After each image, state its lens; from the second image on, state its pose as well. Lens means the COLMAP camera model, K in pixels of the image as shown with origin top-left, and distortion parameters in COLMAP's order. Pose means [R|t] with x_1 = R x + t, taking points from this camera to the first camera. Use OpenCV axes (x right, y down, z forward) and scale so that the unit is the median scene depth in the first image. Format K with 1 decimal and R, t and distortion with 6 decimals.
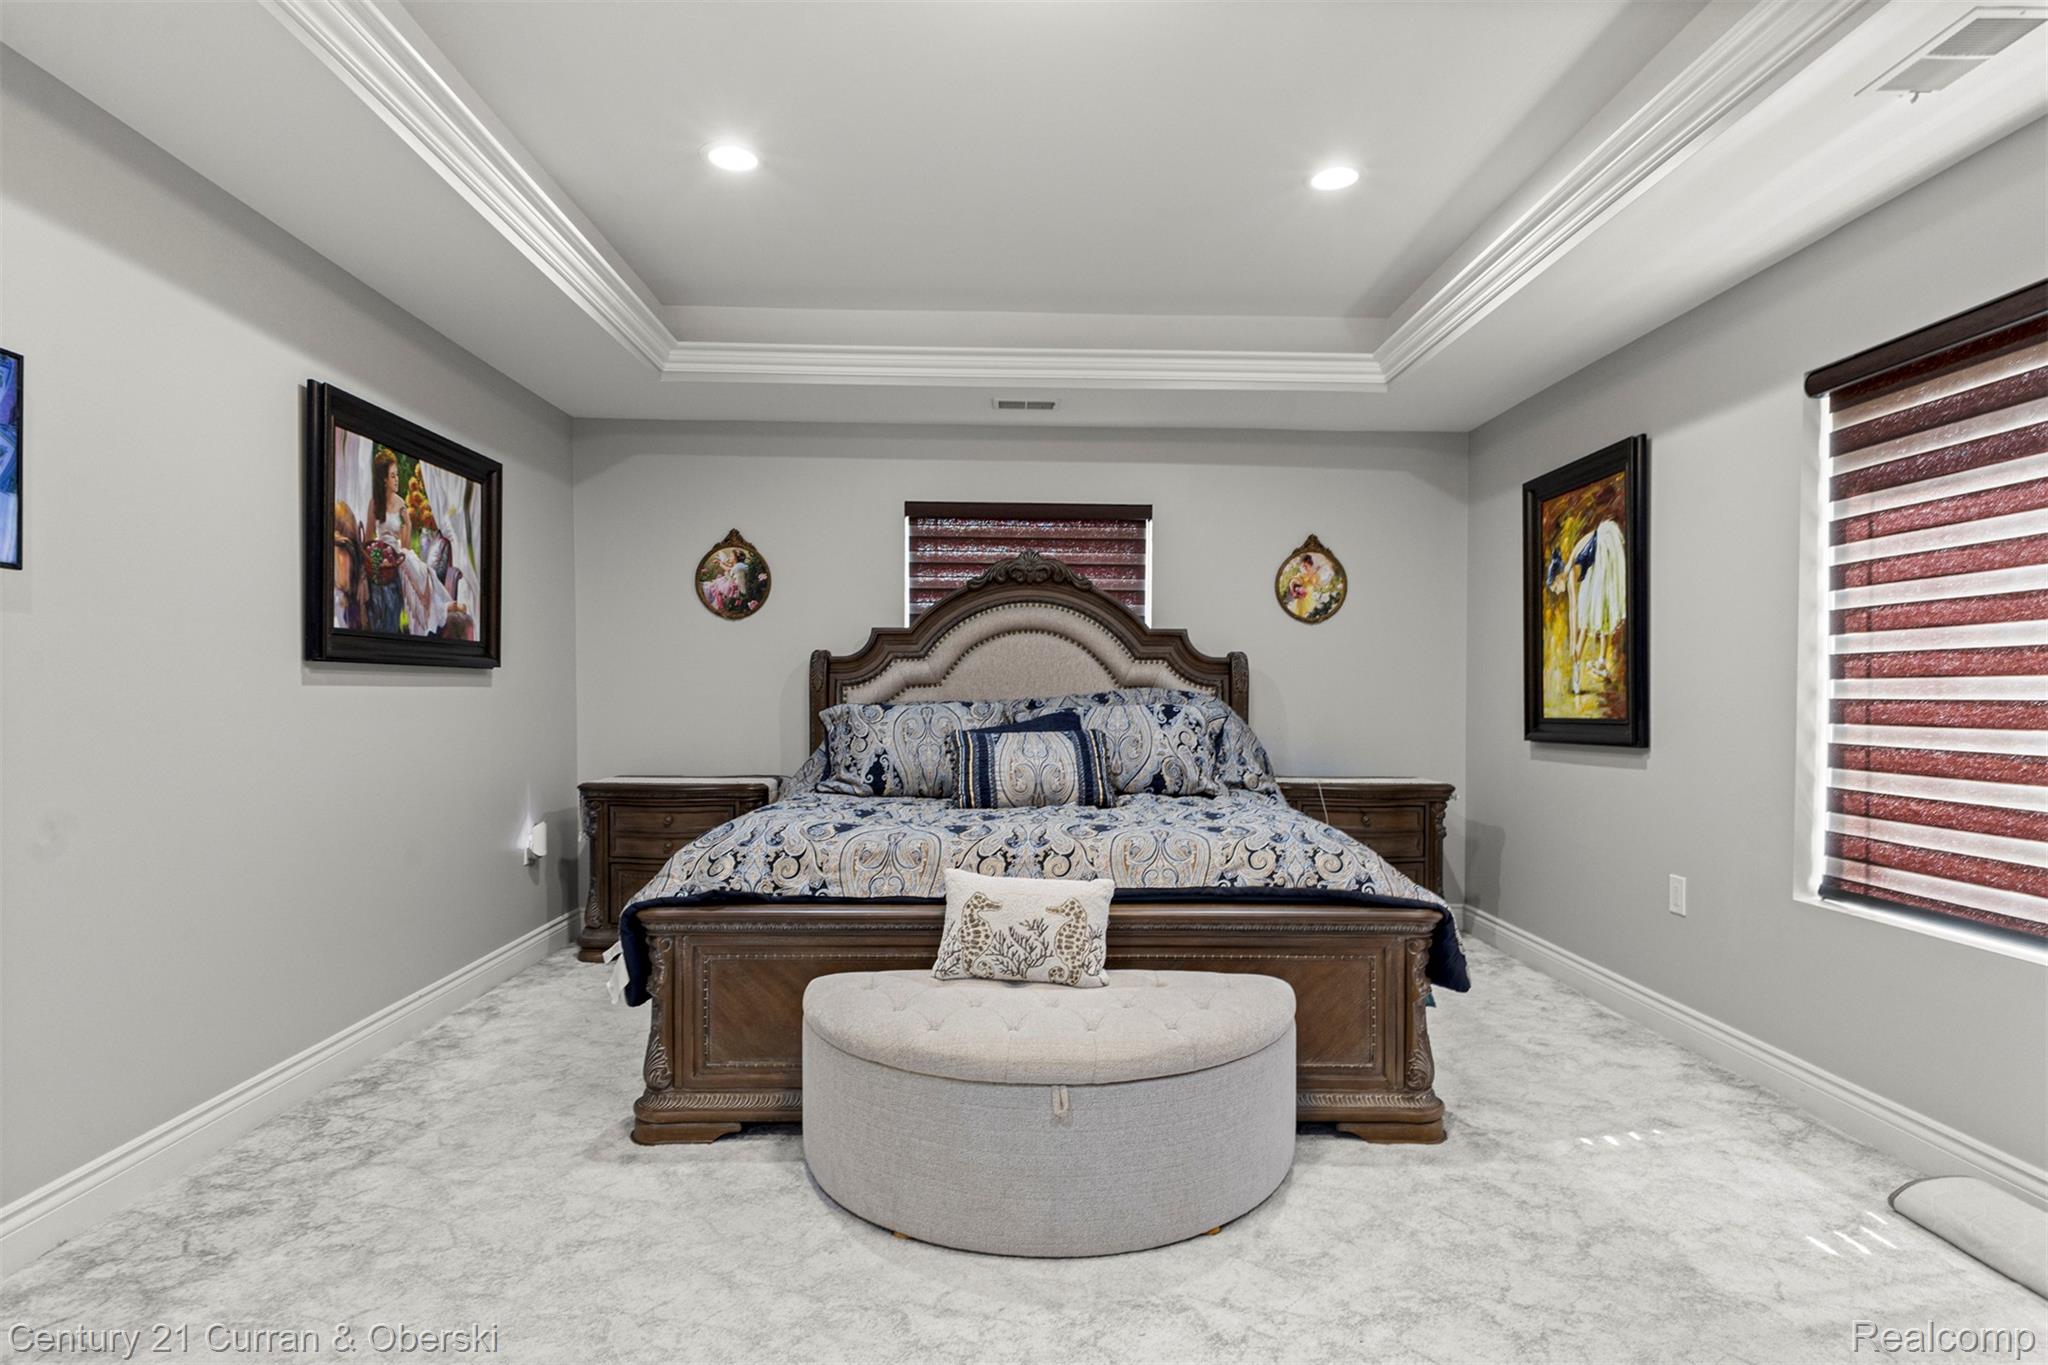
lens RADIAL K [[1069.4, 0, 1027.7], [0, 1069.4, 702.6], [0, 0, 1]] dist [0.031530, -0.009429]
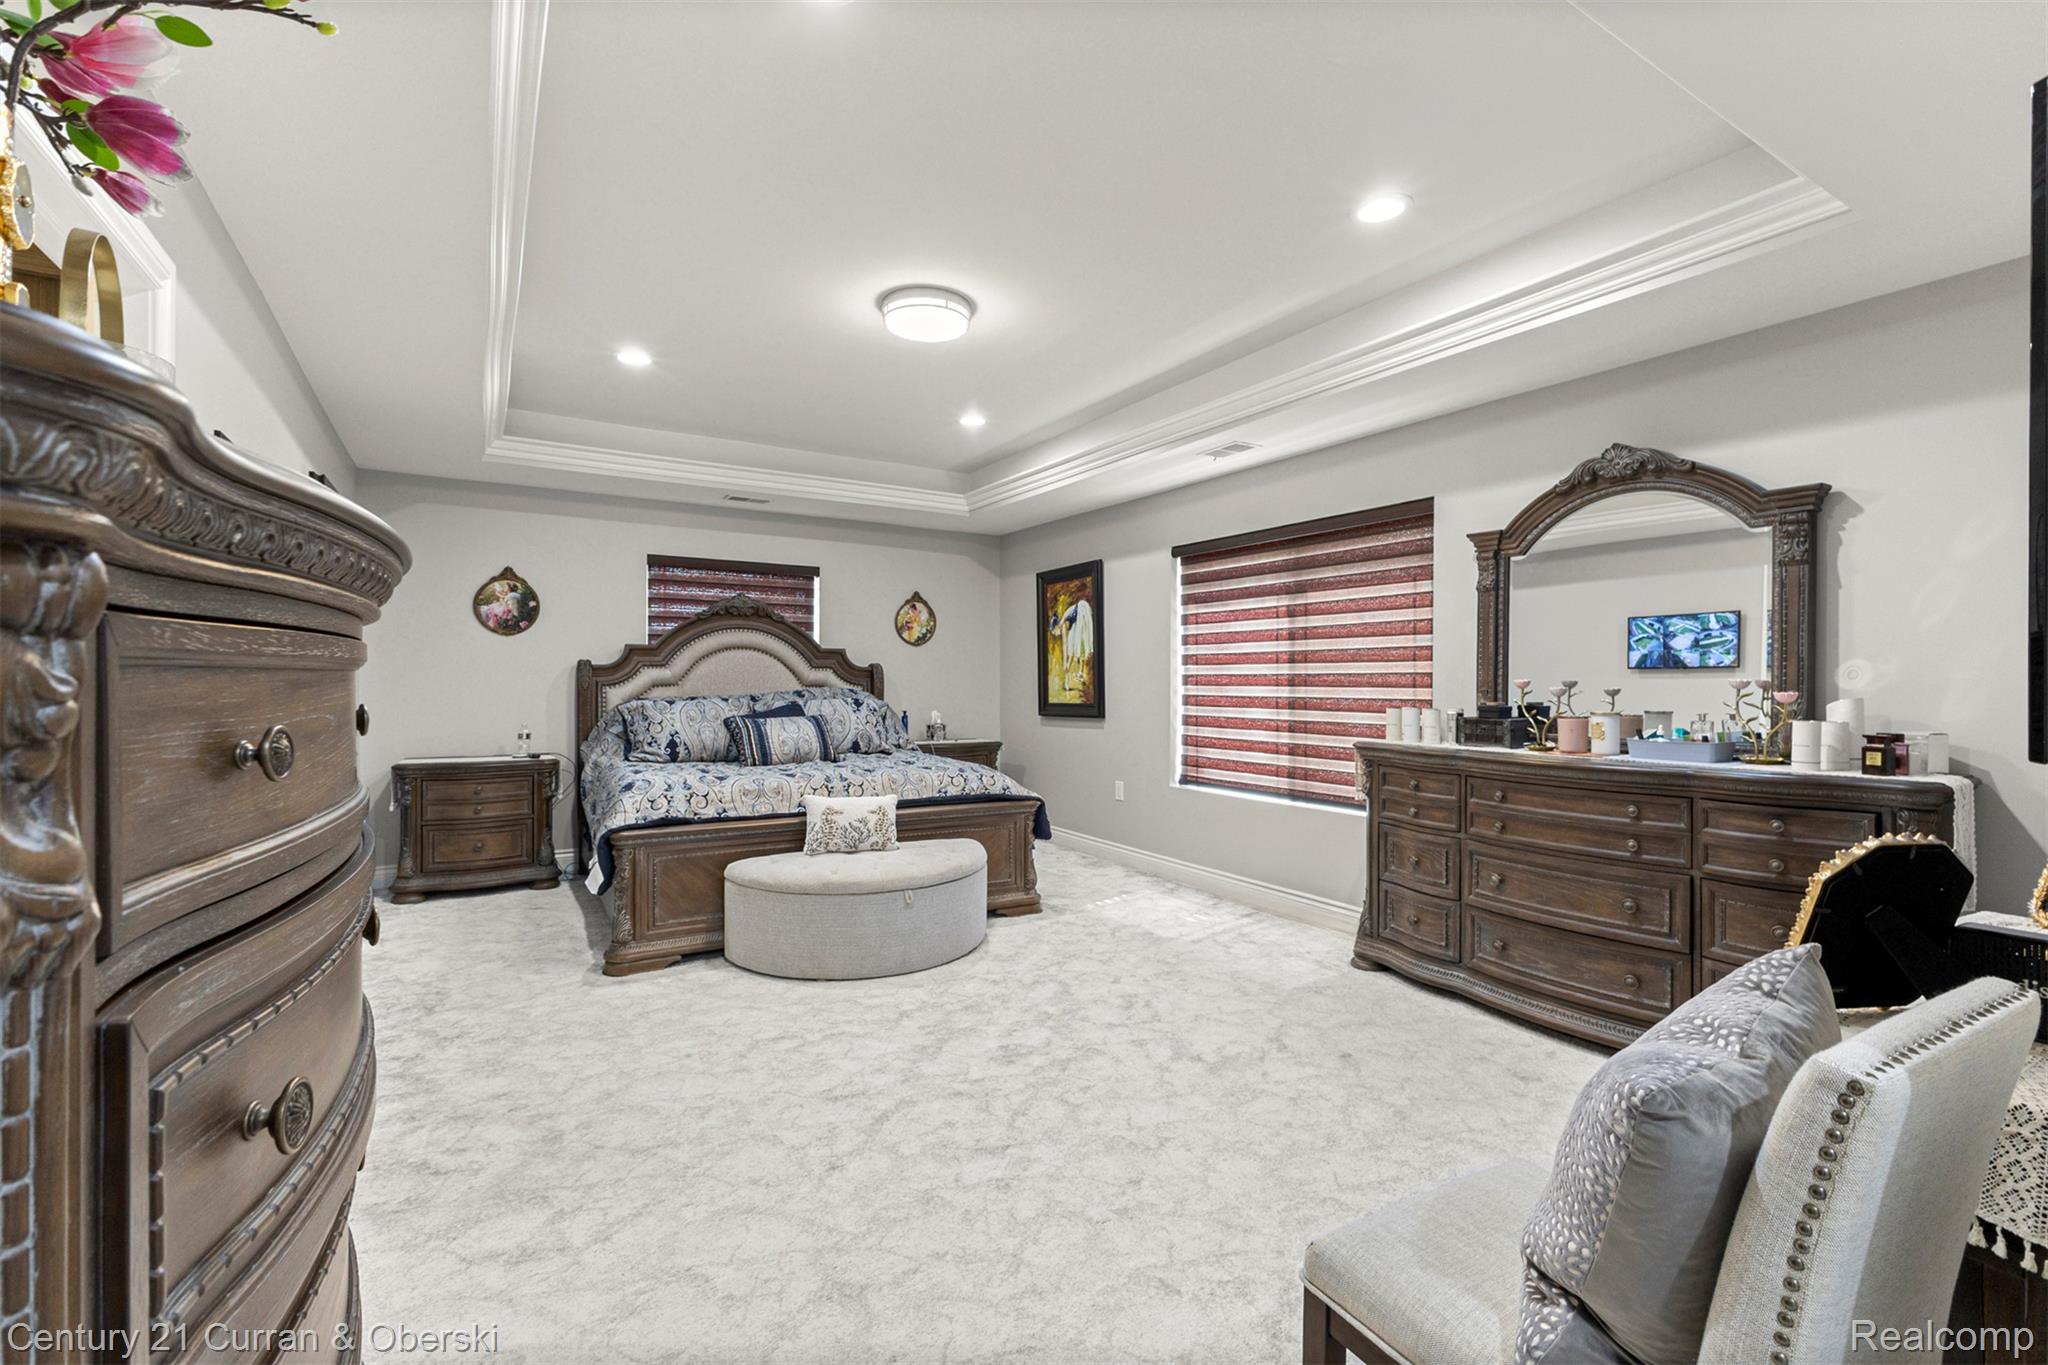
lens RADIAL K [[884.7, 0, 1016.8], [0, 884.7, 672.1], [0, 0, 1]] dist [0.001262, 0.000100]
pose [[0.874458, 0.003254, 0.485090, -0.450142], [0.004593, 0.999877, -0.014986, -0.024628], [-0.485079, 0.015332, 0.874336, -0.434300]]
